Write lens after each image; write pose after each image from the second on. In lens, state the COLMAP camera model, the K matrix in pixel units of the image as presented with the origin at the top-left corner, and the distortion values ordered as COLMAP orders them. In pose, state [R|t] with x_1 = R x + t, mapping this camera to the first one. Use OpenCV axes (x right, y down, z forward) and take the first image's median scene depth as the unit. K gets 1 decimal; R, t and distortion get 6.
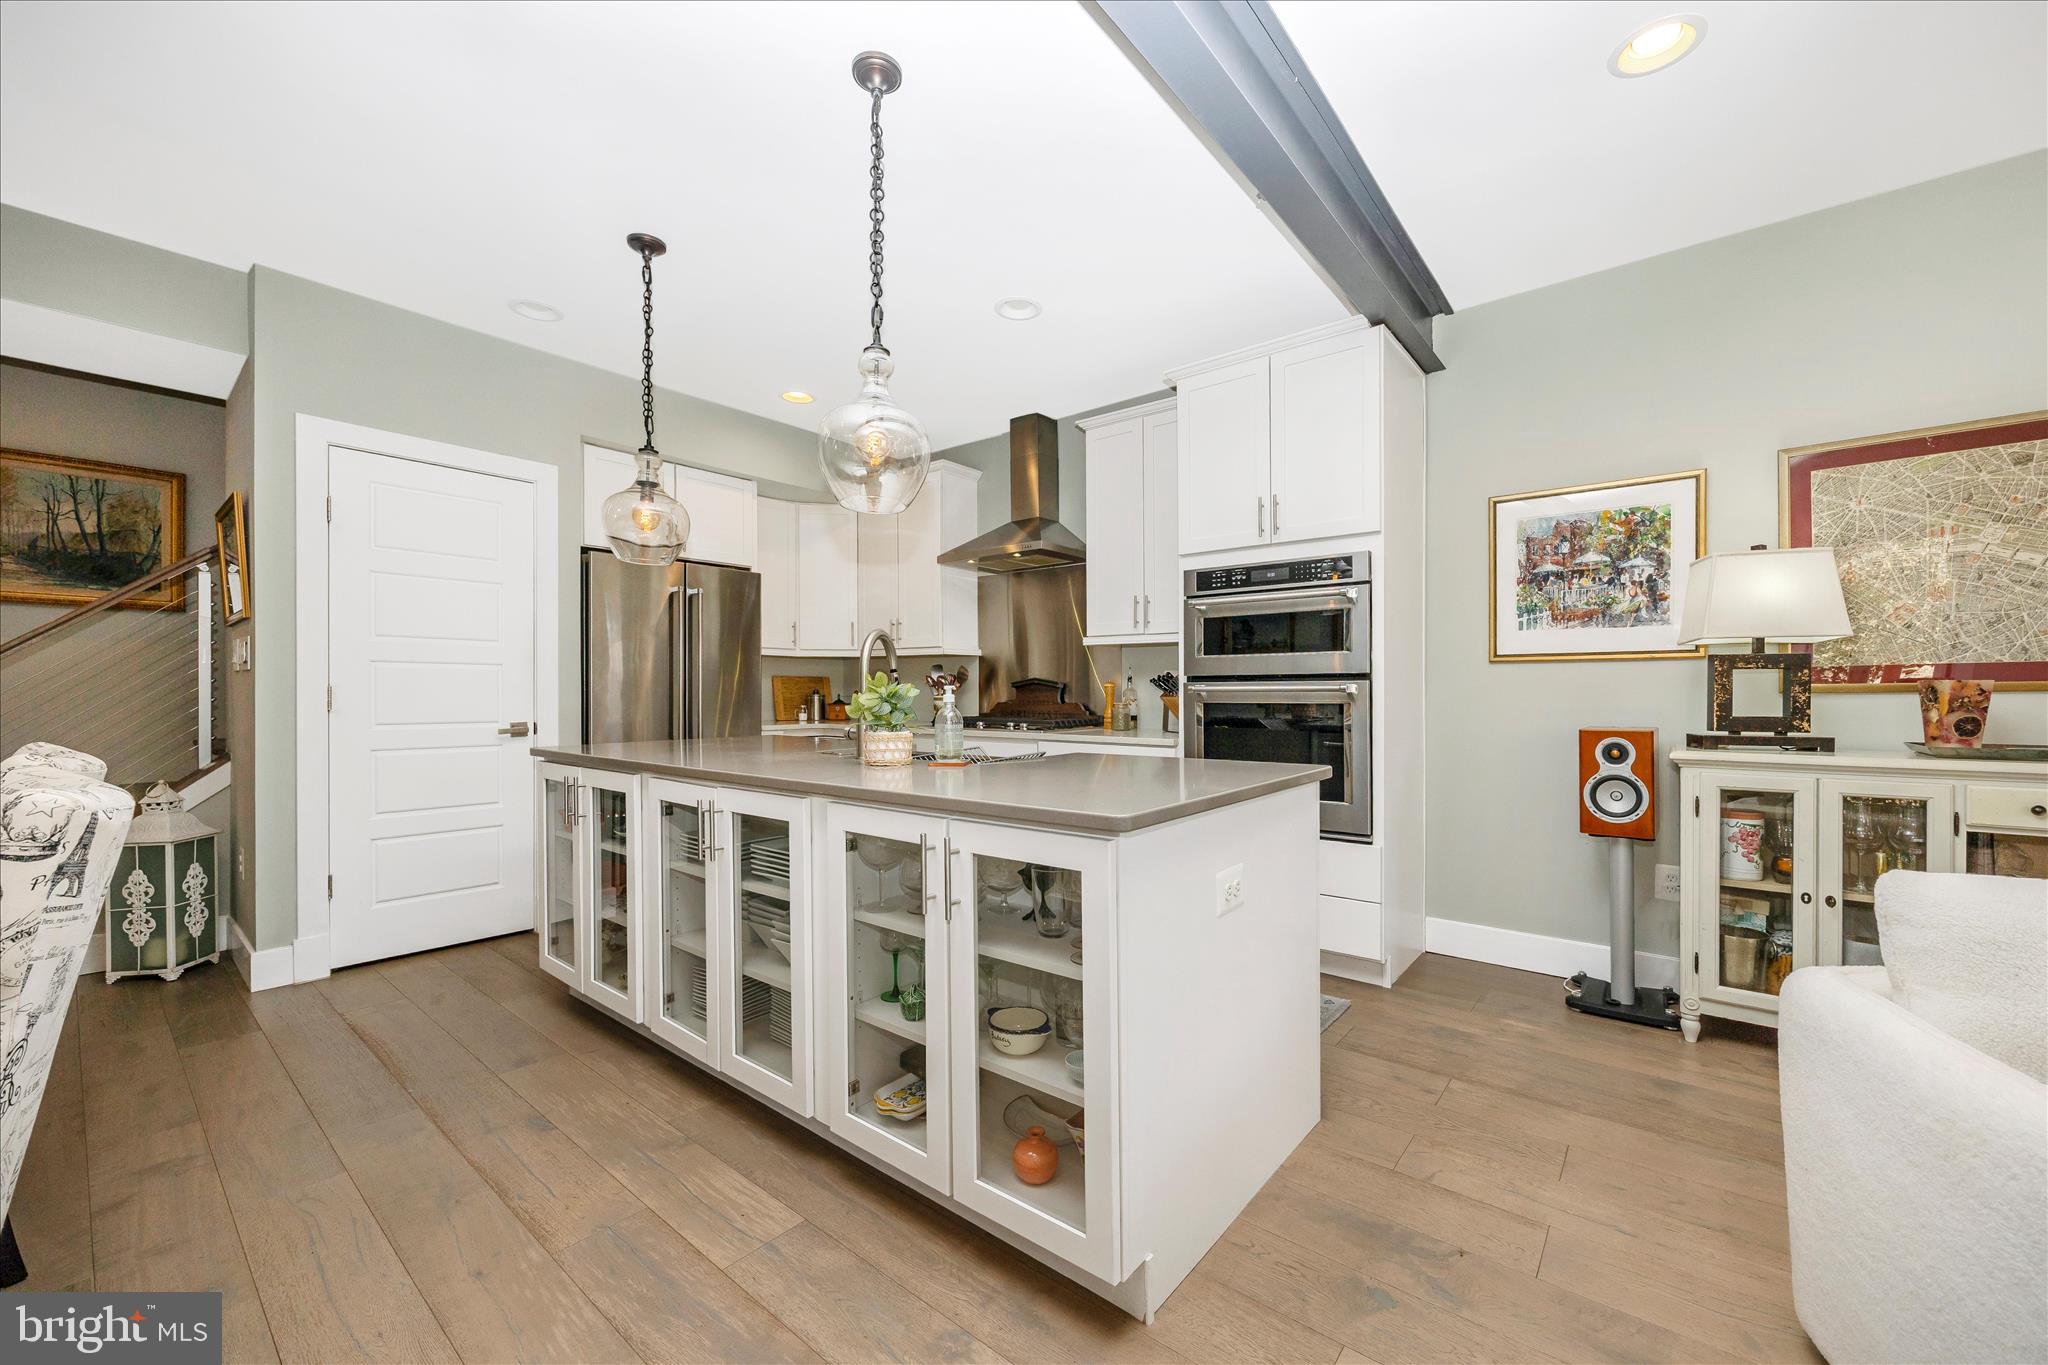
lens RADIAL K [[788.5, 0, 1018.1], [0, 788.5, 690.1], [0, 0, 1]] dist [-0.007517, 0.000060]
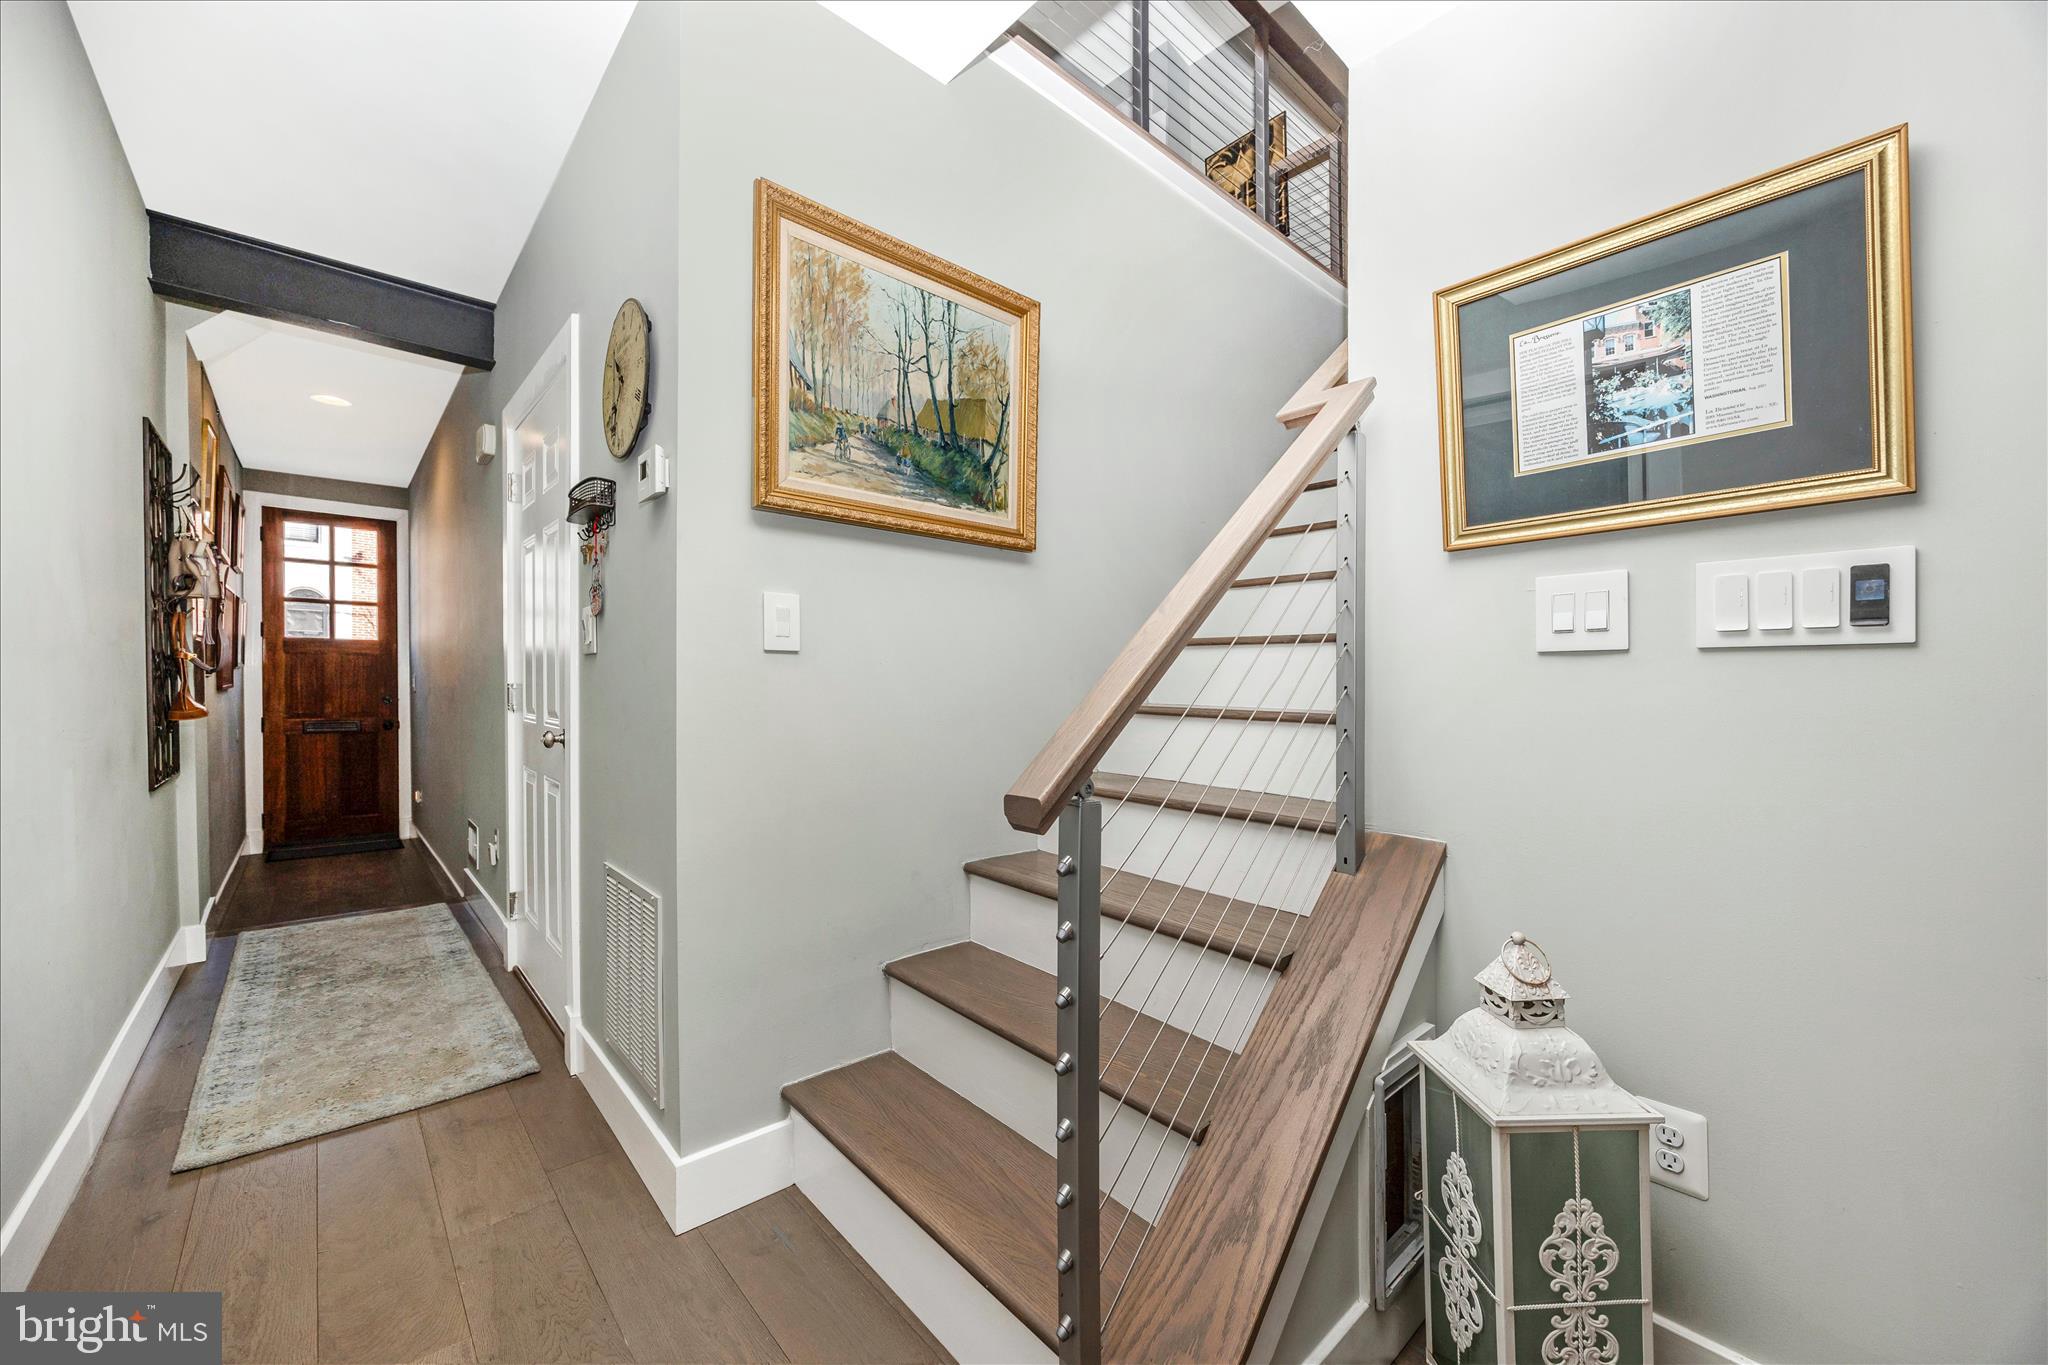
lens RADIAL K [[788.5, 0, 1021.8], [0, 788.5, 677.1], [0, 0, 1]] dist [-0.007517, 0.000060]
pose [[0.988481, 0.003898, -0.151297, -1.066710], [-0.004913, 0.999968, -0.006337, -0.007482], [0.151268, 0.007008, 0.988468, 0.479518]]
